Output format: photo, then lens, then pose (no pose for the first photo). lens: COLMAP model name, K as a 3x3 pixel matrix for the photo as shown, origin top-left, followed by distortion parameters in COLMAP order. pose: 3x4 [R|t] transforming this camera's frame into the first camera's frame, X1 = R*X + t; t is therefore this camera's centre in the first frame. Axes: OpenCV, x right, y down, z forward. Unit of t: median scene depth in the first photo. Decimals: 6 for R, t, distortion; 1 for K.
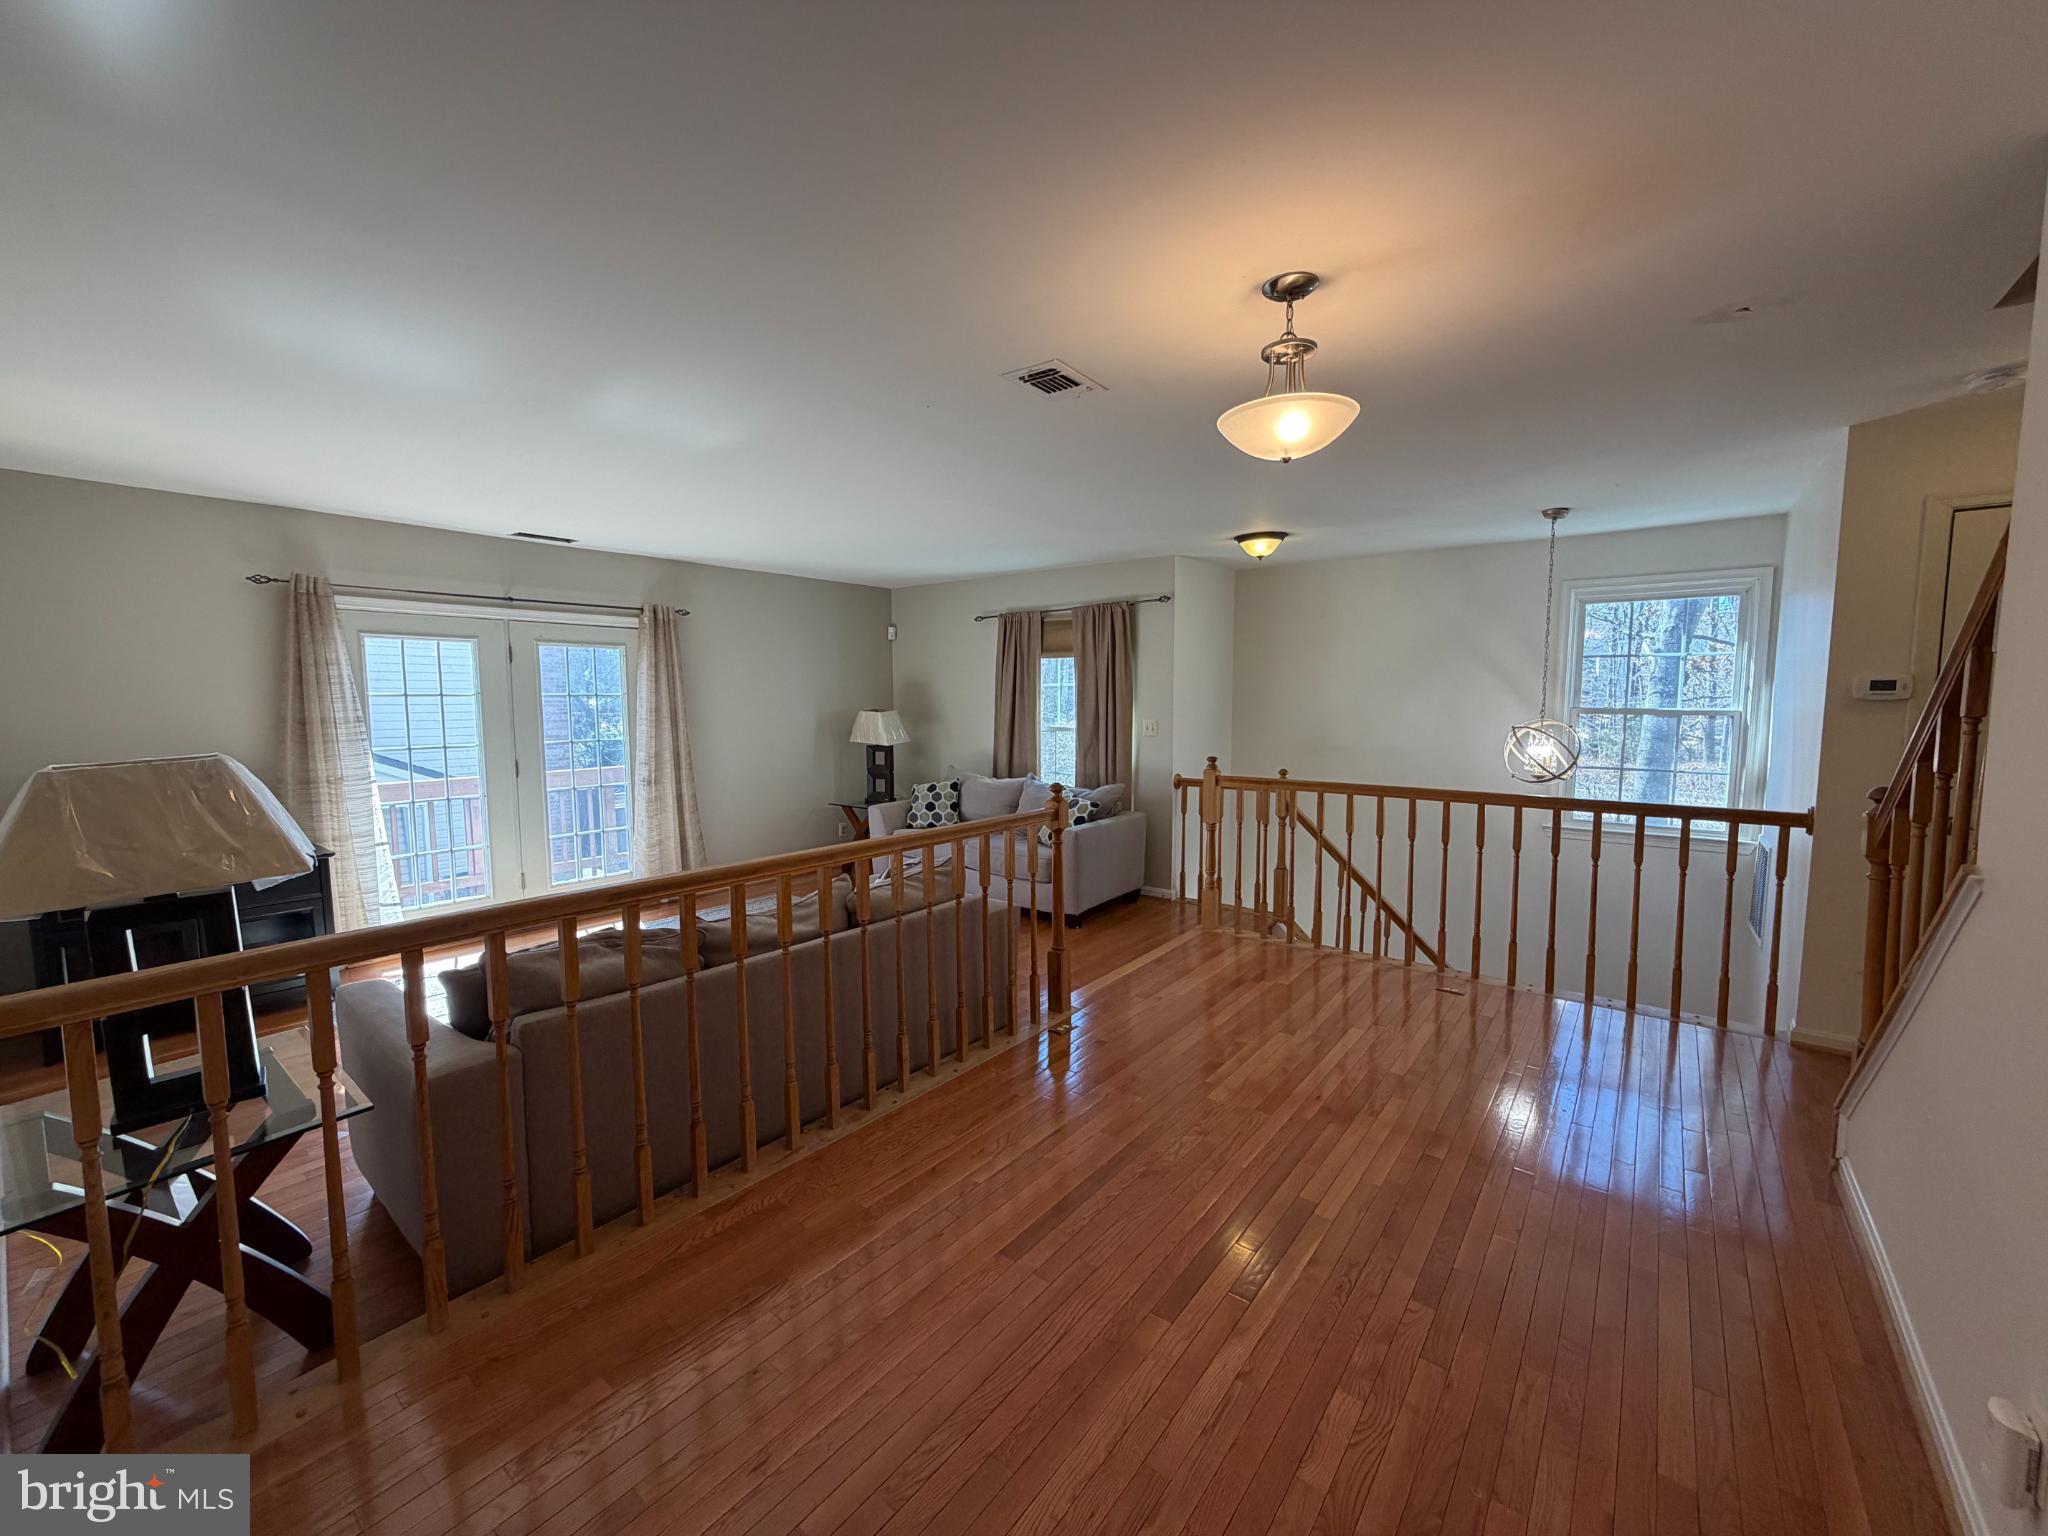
lens RADIAL K [[814.3, 0, 1019.4], [0, 814.3, 765.6], [0, 0, 1]] dist [0.000536, 0.000134]
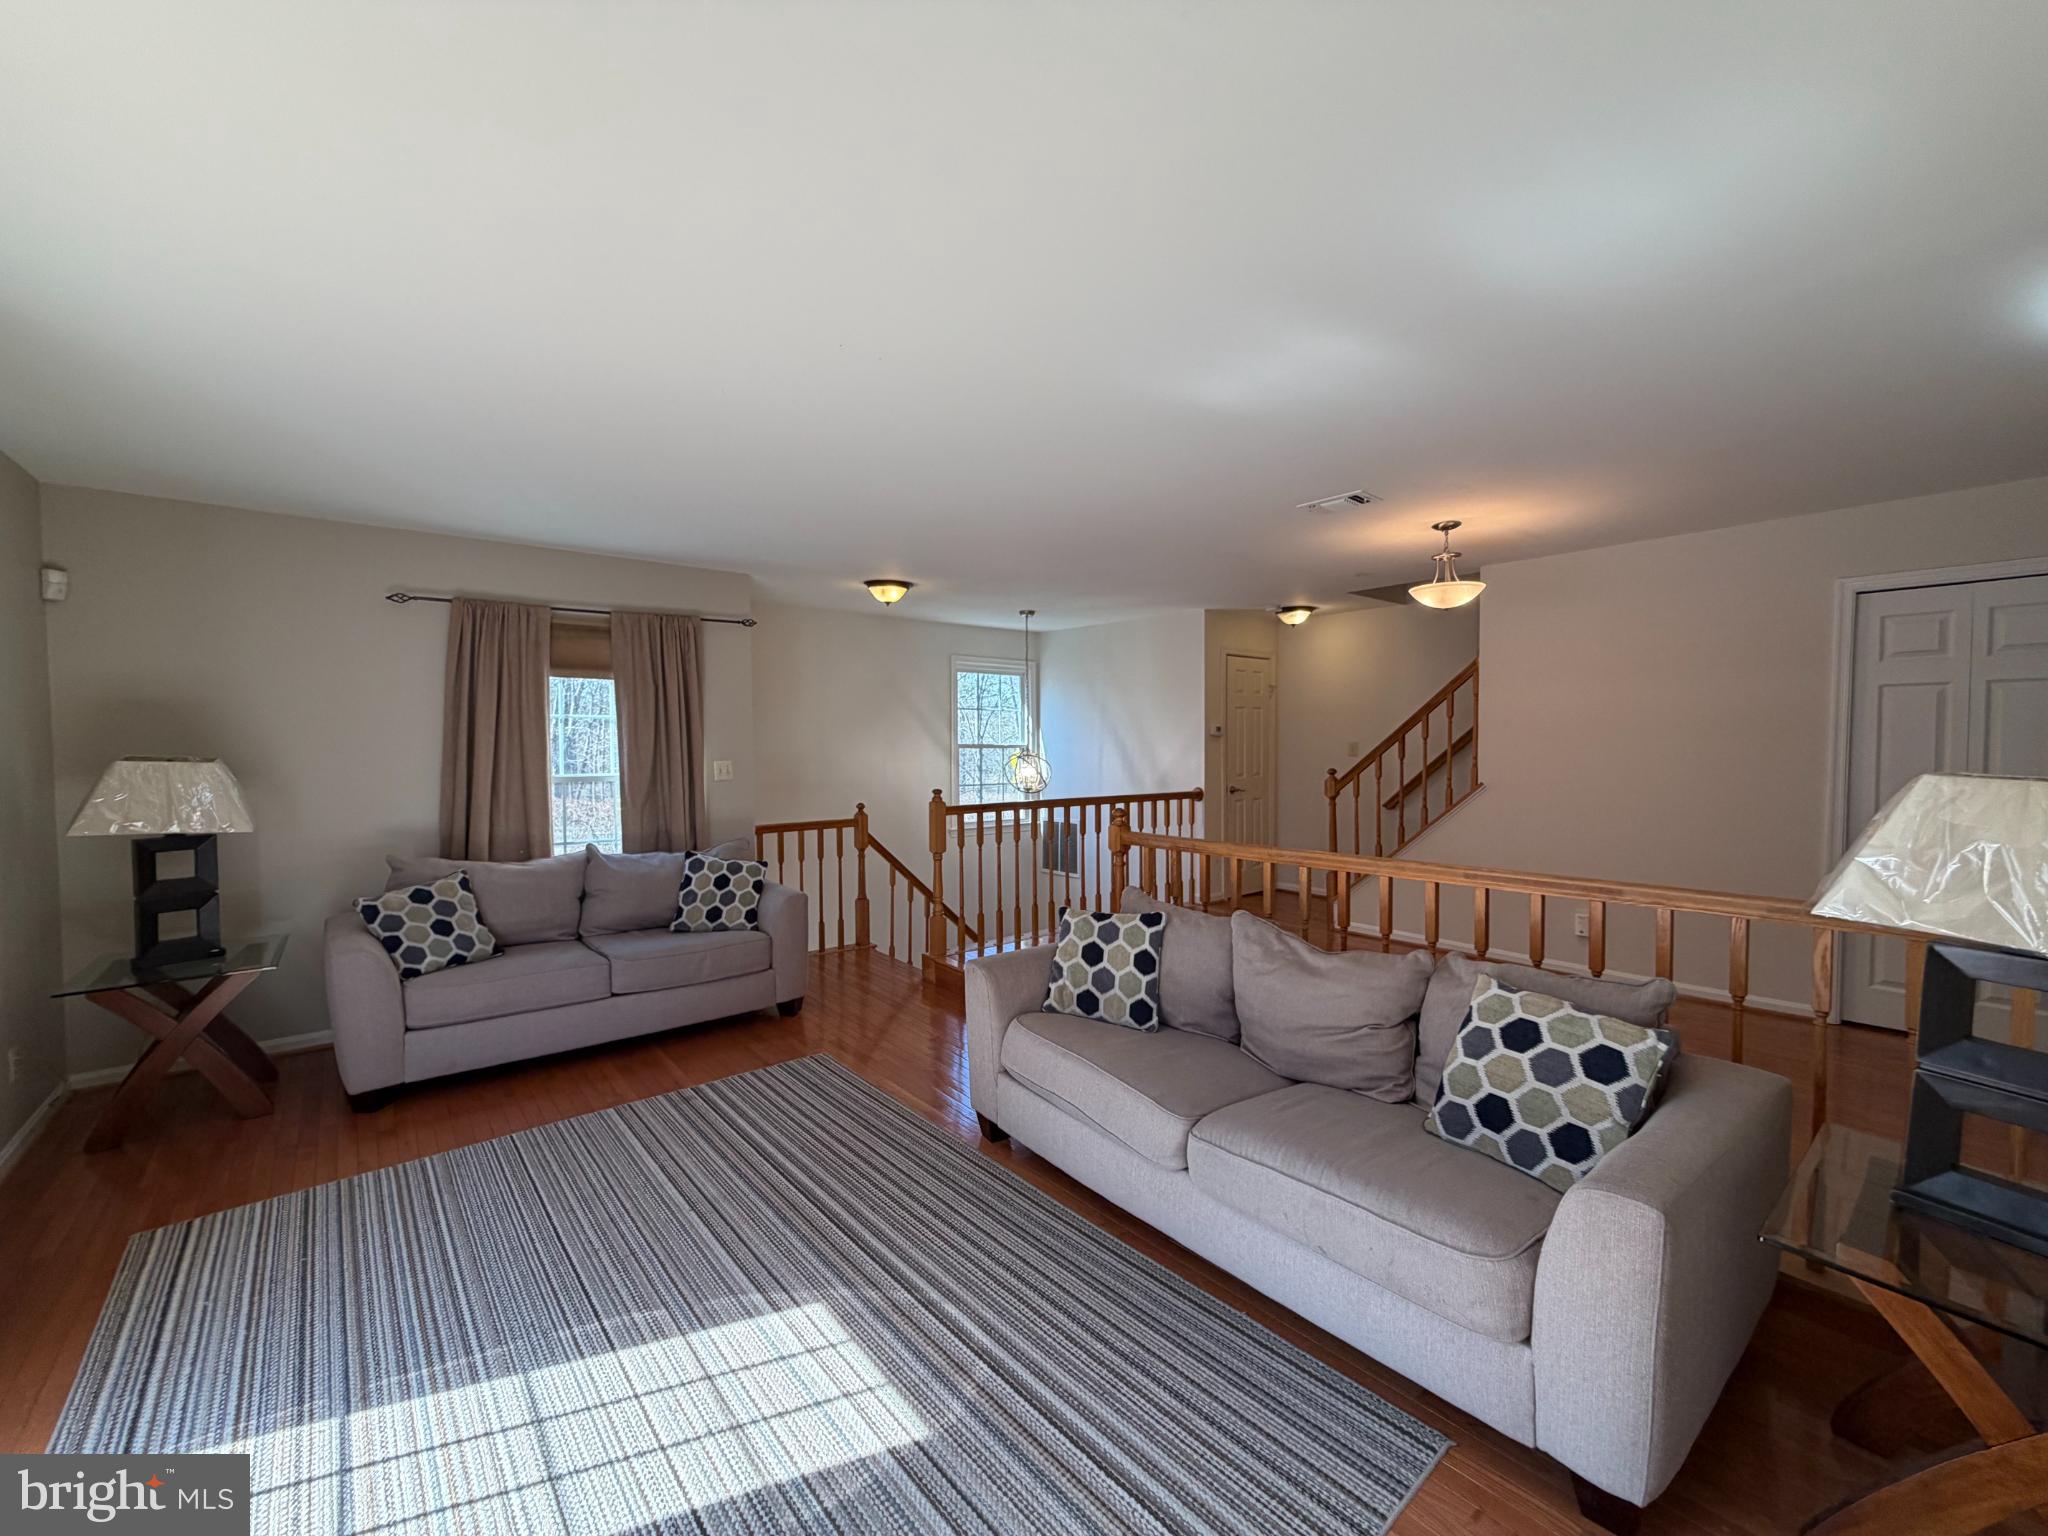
lens RADIAL K [[814.3, 0, 1024.2], [0, 814.3, 769.7], [0, 0, 1]] dist [0.000536, 0.000134]
pose [[0.214021, -0.029799, 0.976374, -0.696468], [0.089054, 0.995967, 0.010876, -0.034018], [-0.972761, 0.084622, 0.215812, 0.602224]]
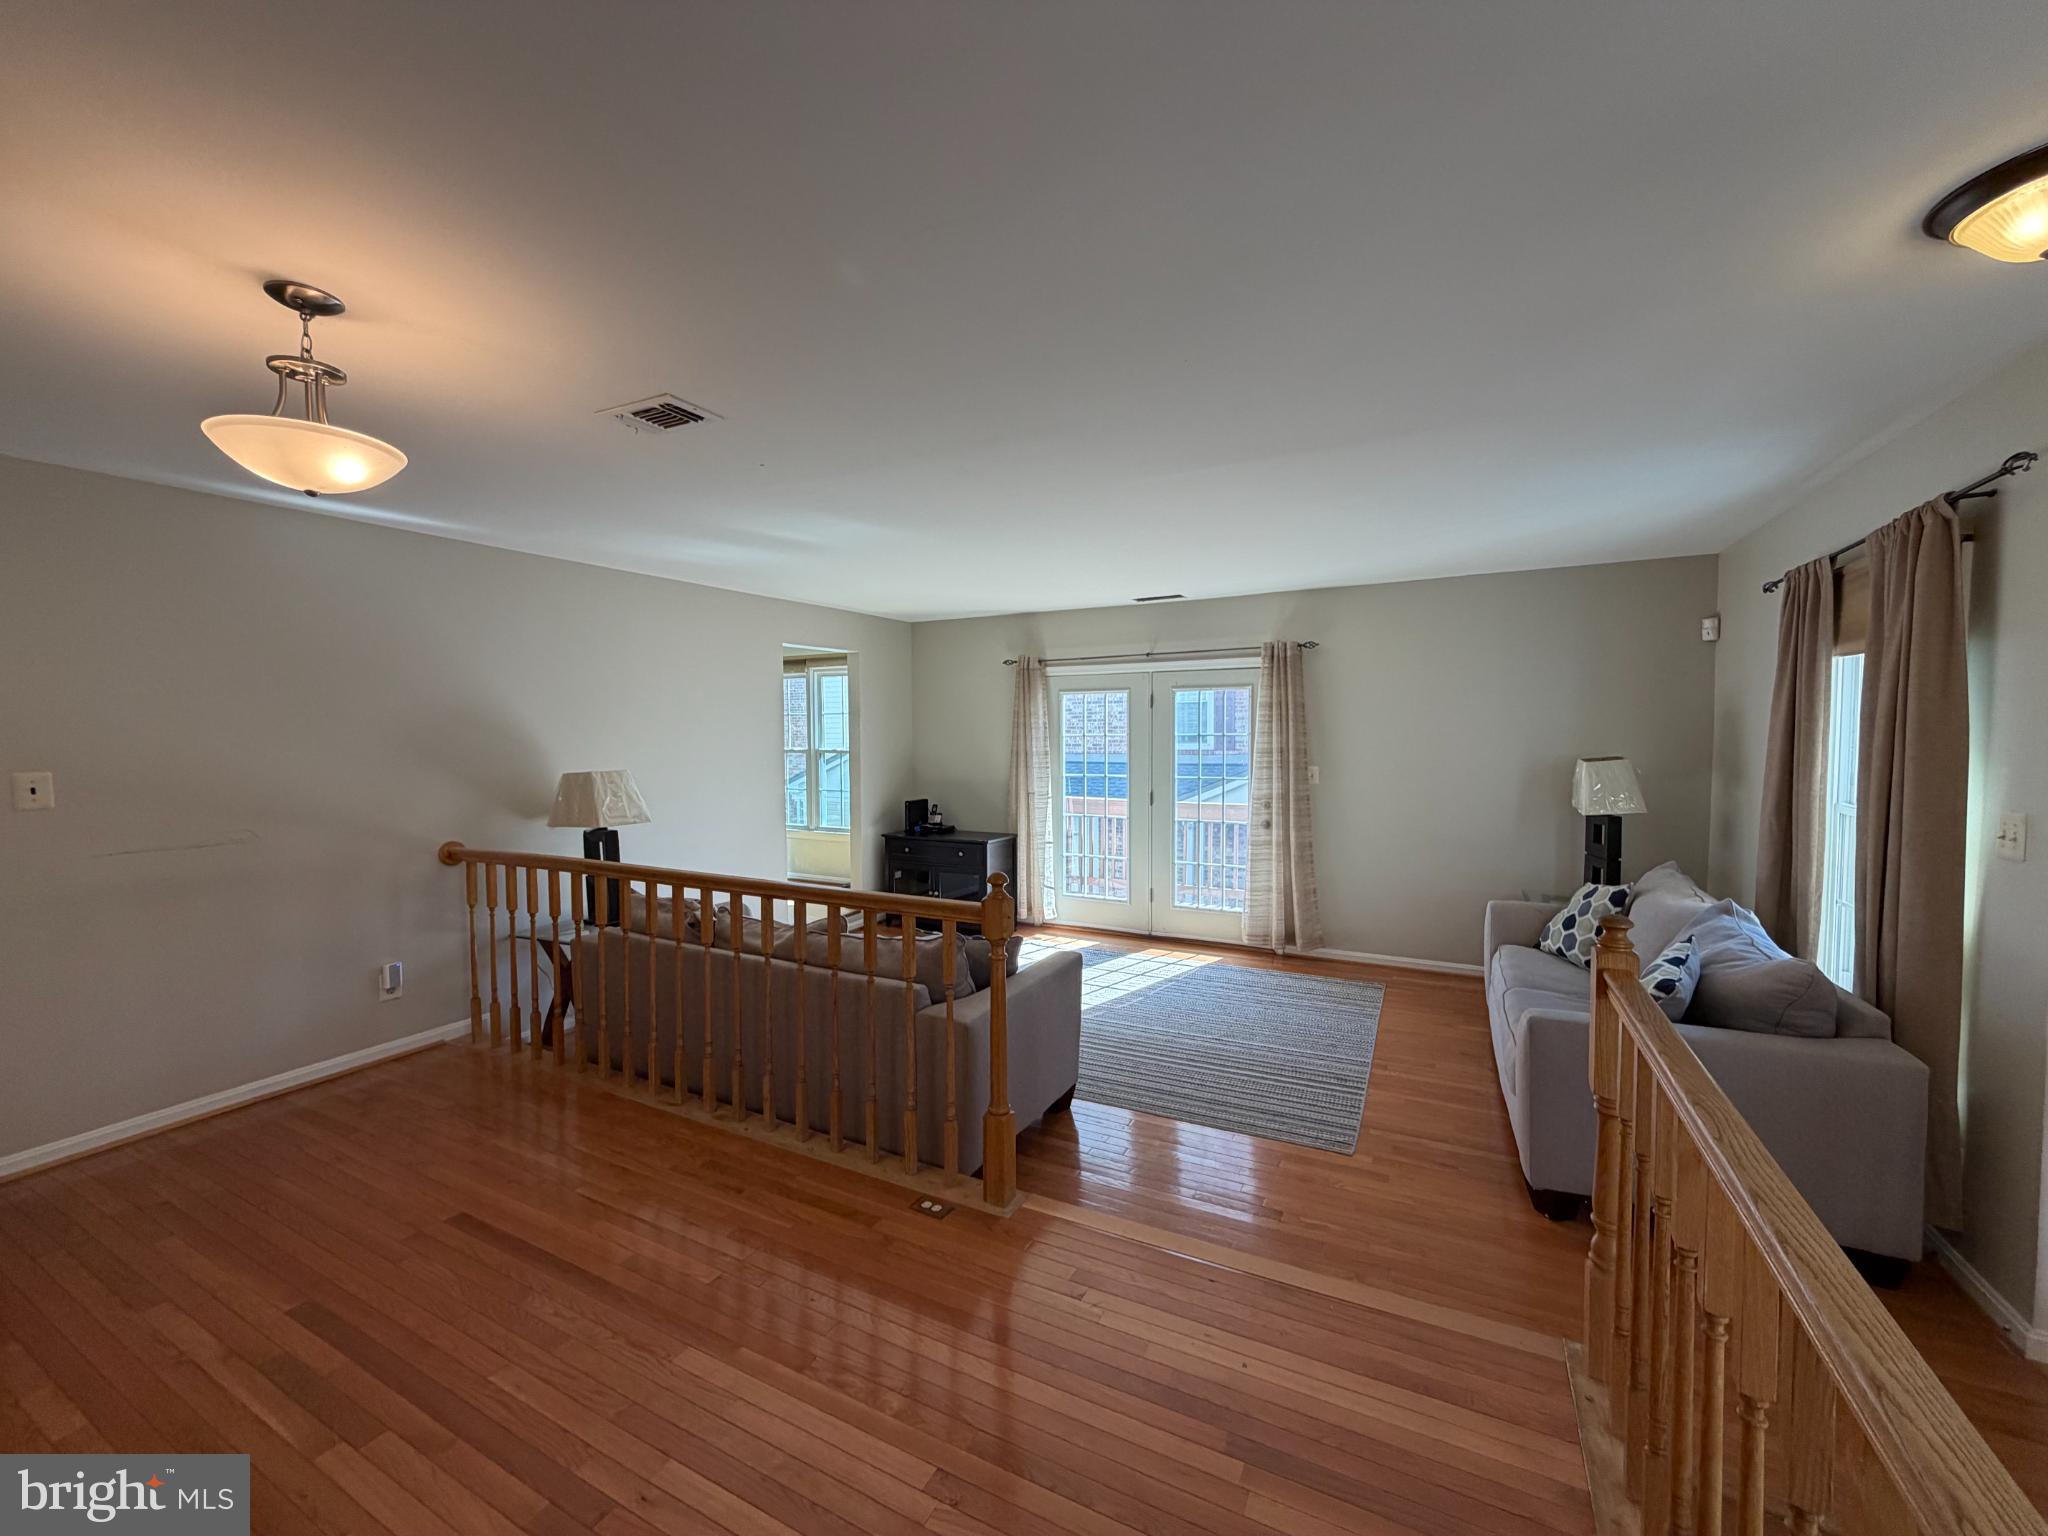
lens RADIAL K [[814.3, 0, 1023.1], [0, 814.3, 769.2], [0, 0, 1]] dist [0.000536, 0.000134]
pose [[0.177555, 0.048777, -0.982901, 0.500126], [-0.077199, 0.996383, 0.035501, -0.064698], [0.981078, 0.069576, 0.180678, 0.603612]]
